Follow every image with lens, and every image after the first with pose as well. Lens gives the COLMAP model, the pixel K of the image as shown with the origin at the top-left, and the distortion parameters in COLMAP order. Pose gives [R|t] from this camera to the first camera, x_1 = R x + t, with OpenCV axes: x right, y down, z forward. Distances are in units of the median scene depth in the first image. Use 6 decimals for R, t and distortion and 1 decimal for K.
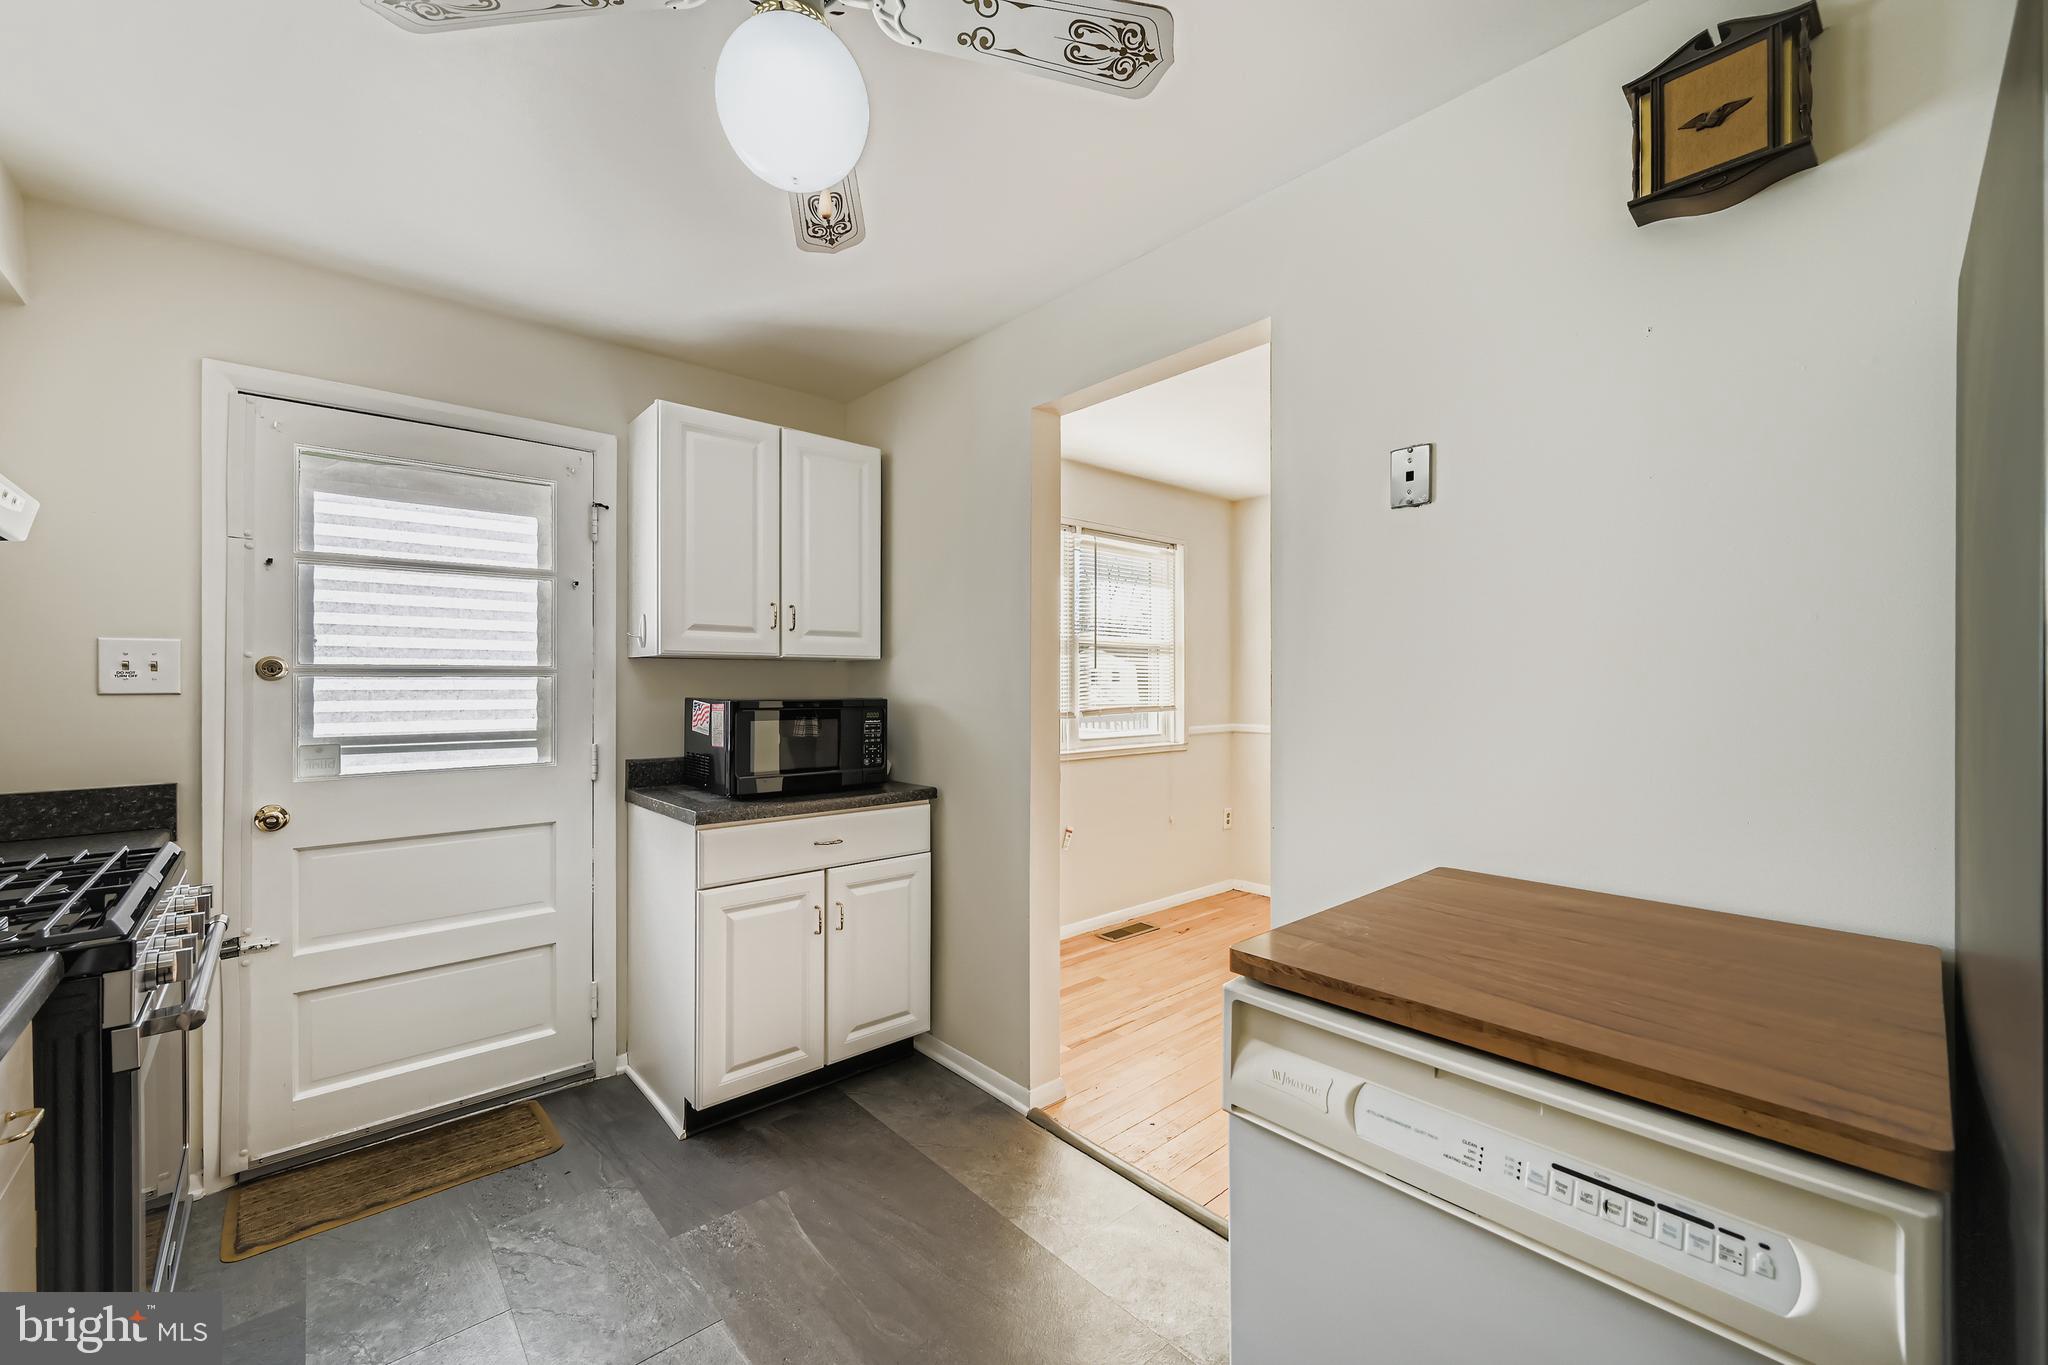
lens RADIAL K [[819.8, 0, 1024.0], [0, 819.8, 682.5], [0, 0, 1]] dist [0.000013, 0.000303]
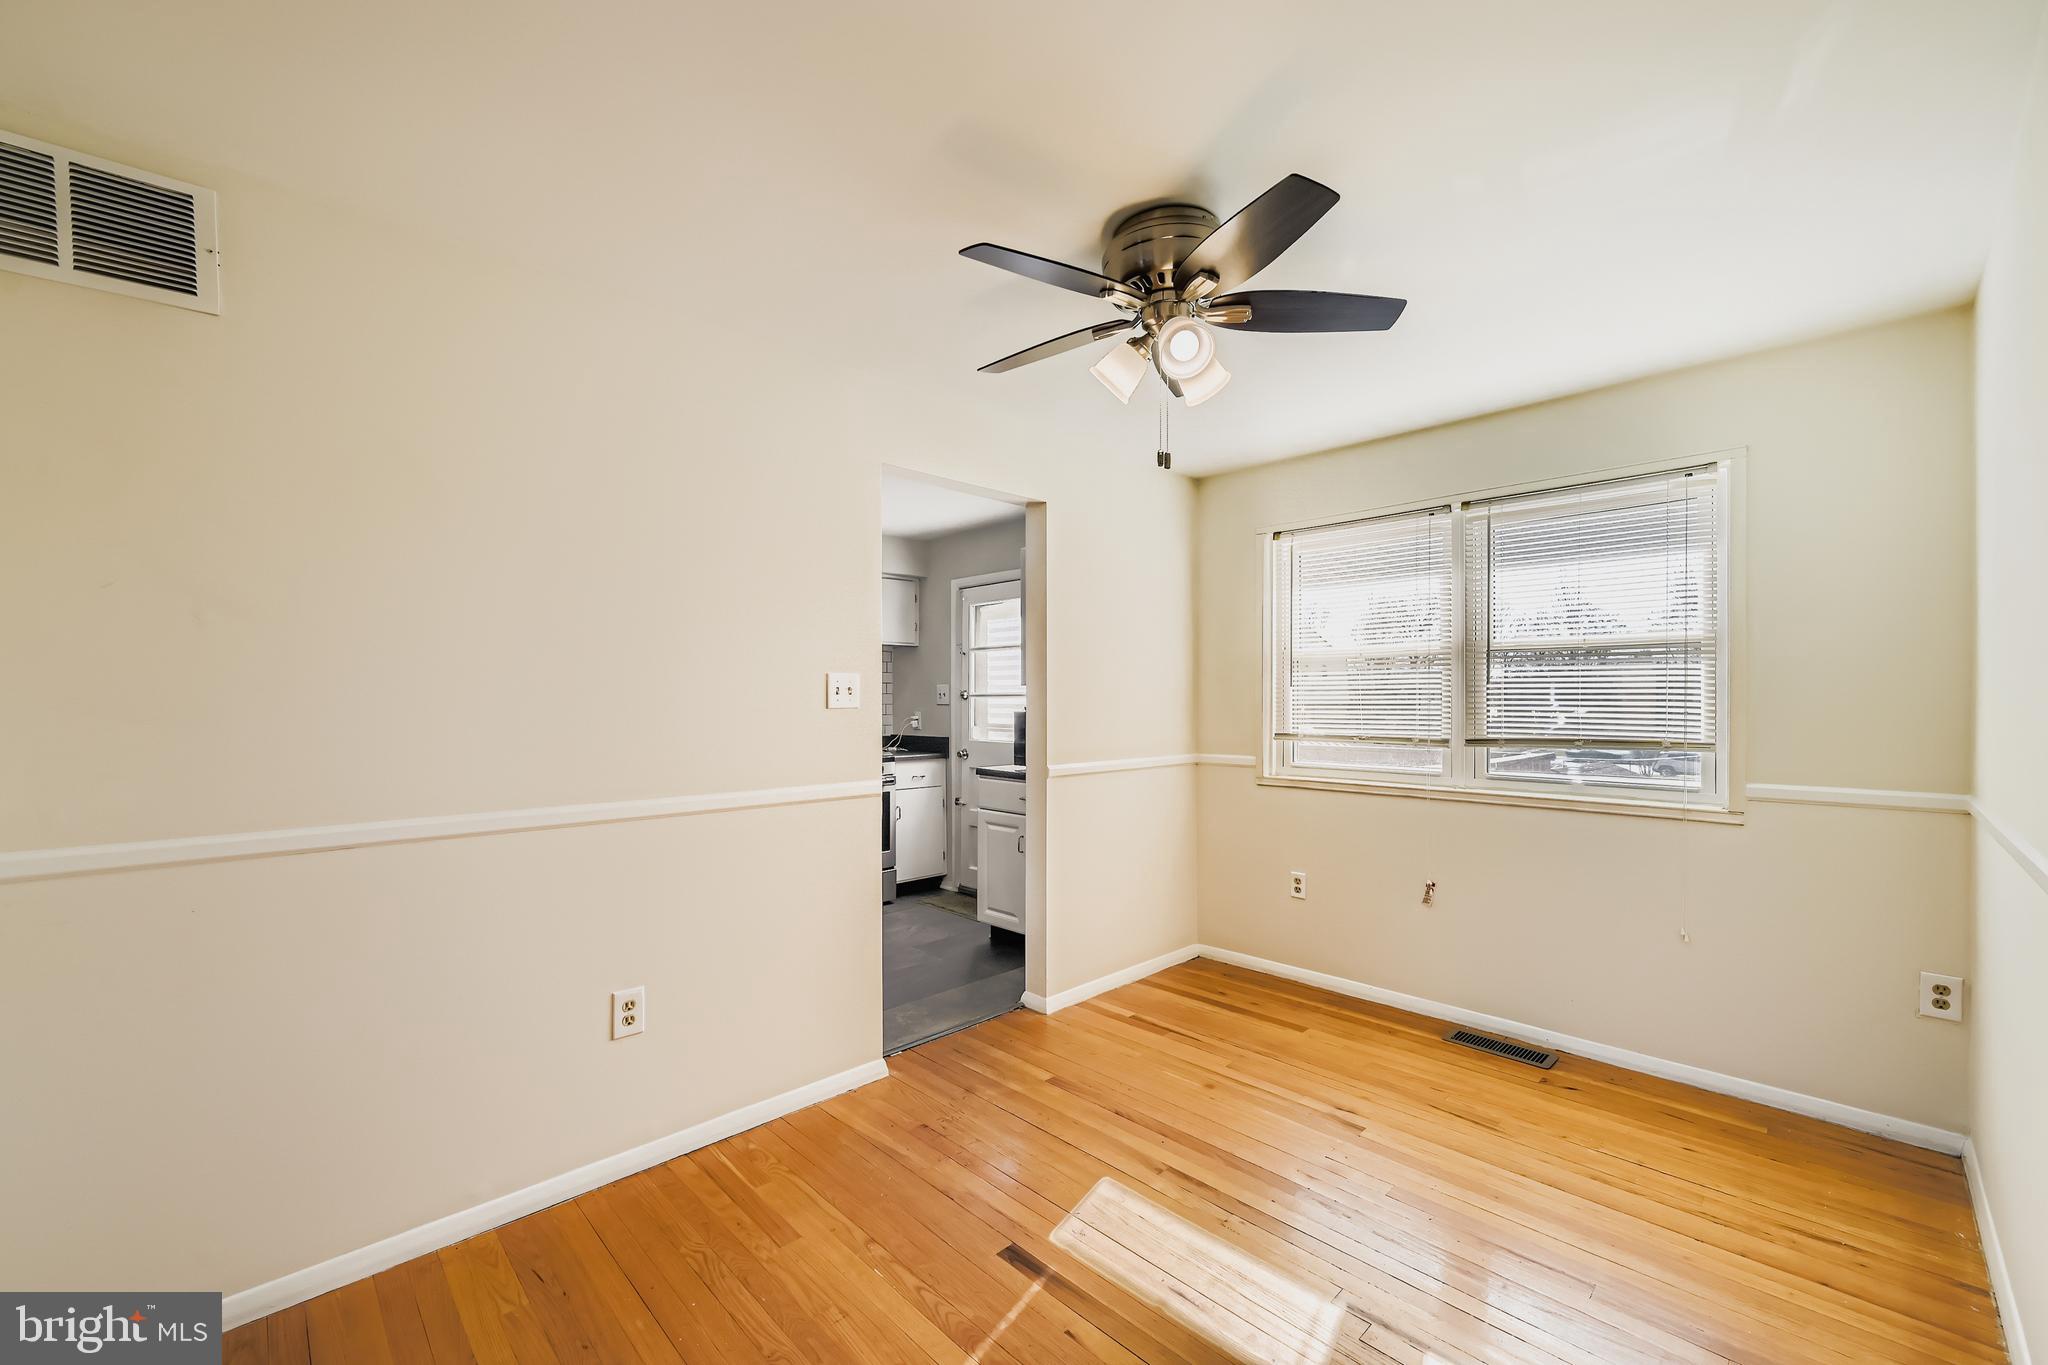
lens RADIAL K [[831.6, 0, 1016.1], [0, 831.6, 709.3], [0, 0, 1]] dist [-0.000498, 0.000340]
pose [[0.026056, 0.014415, -0.999557, 1.520496], [0.000197, 0.999896, 0.014425, -0.009214], [0.999660, -0.000572, 0.026051, 0.998902]]
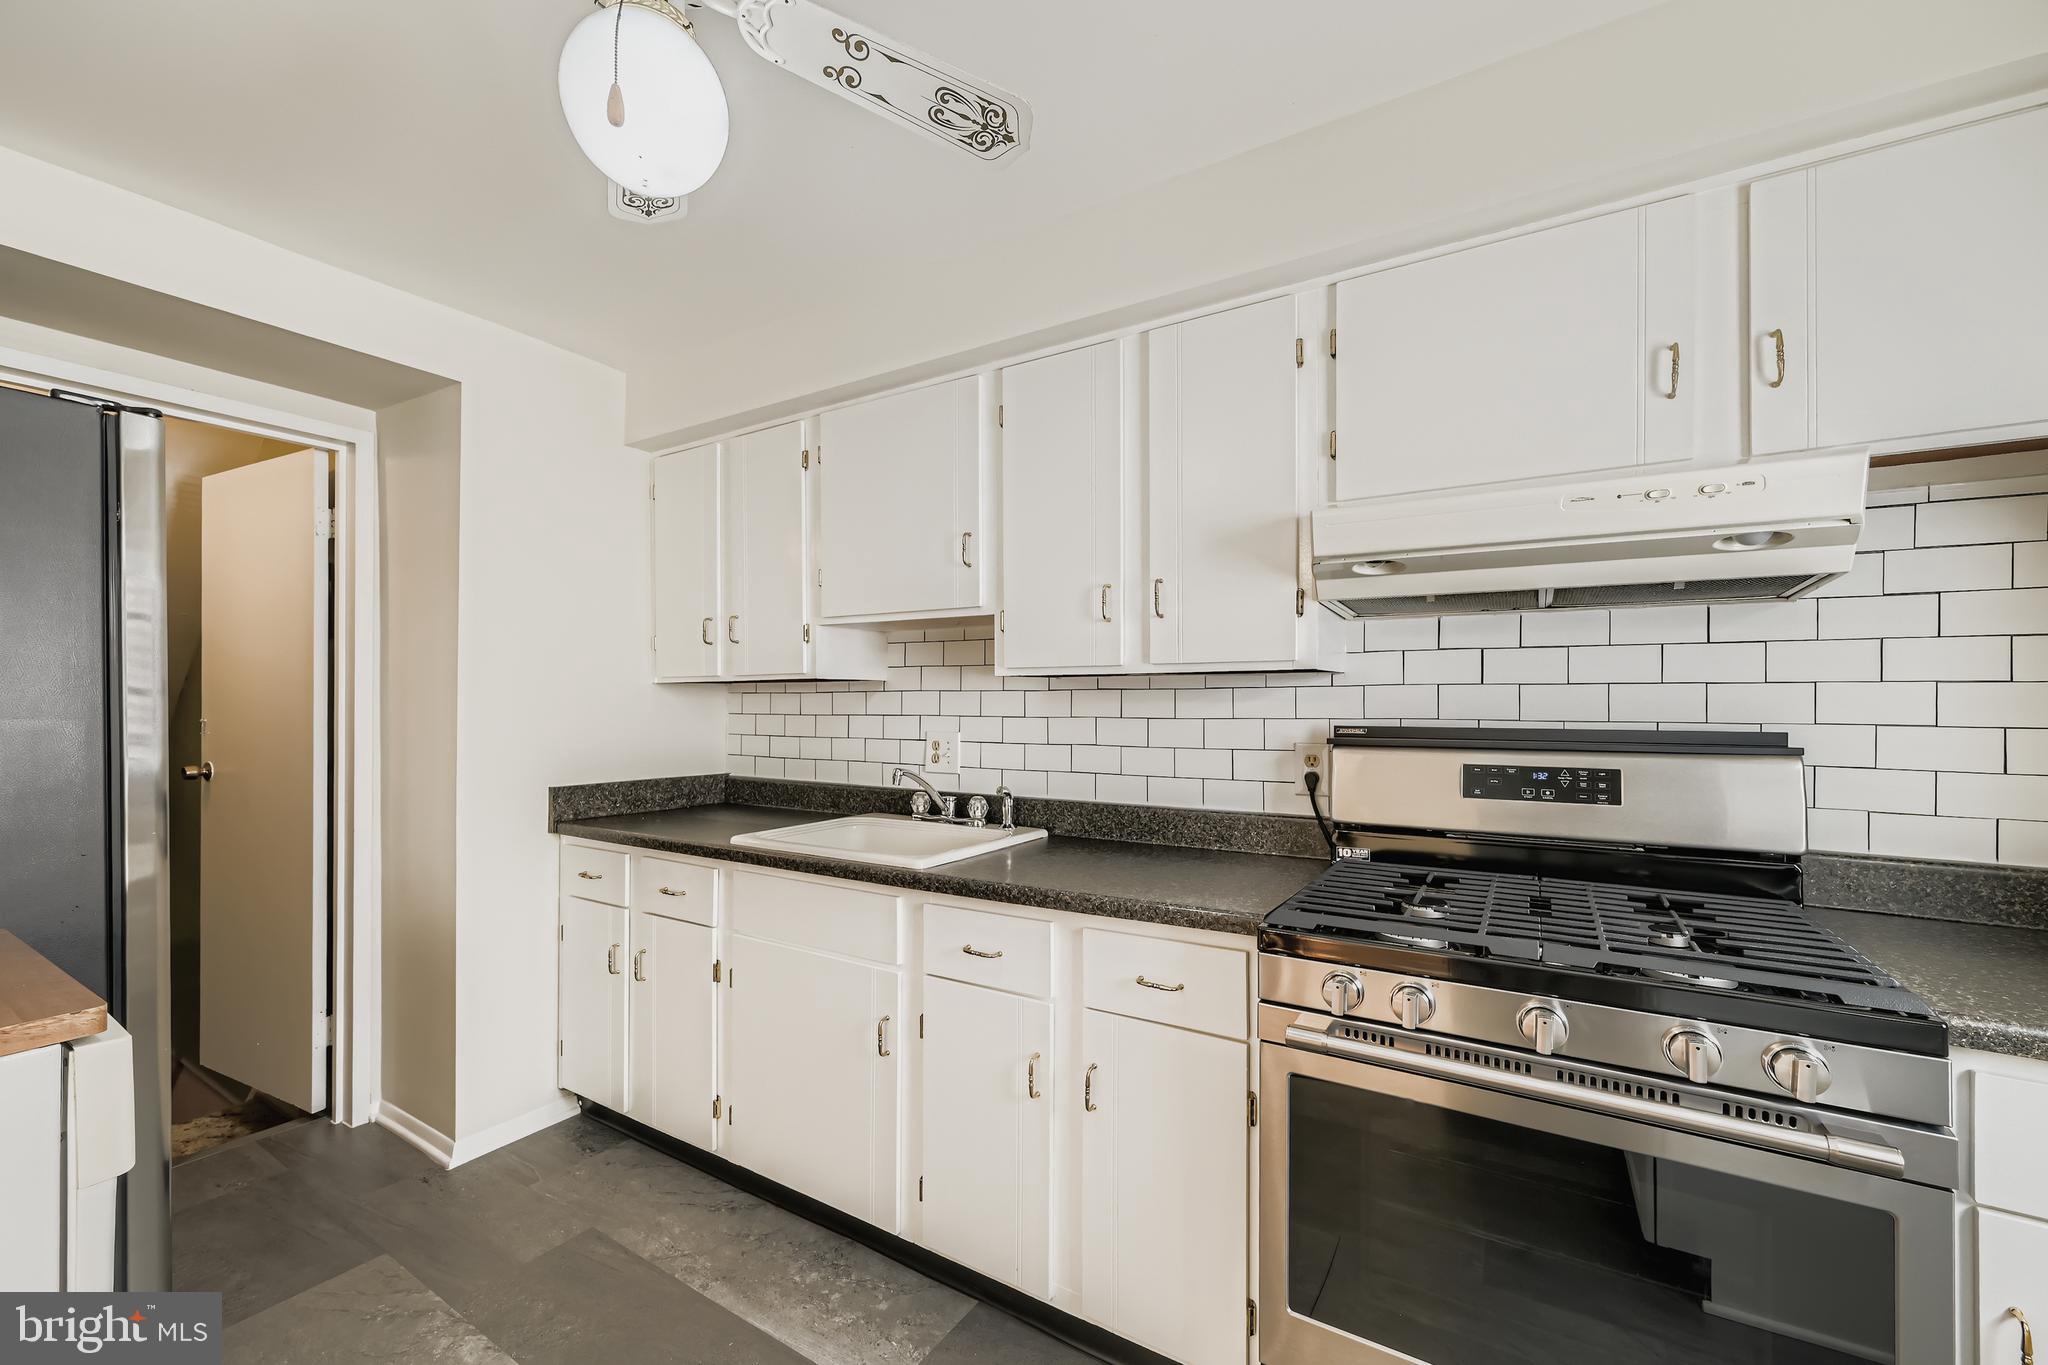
lens RADIAL K [[826.1, 0, 1015.3], [0, 826.1, 702.1], [0, 0, 1]] dist [-0.000223, 0.000008]
pose [[-0.965206, -0.003721, -0.261466, -0.214003], [-0.003485, 0.999993, -0.001368, -0.002626], [0.261469, -0.000409, -0.965212, 0.992477]]
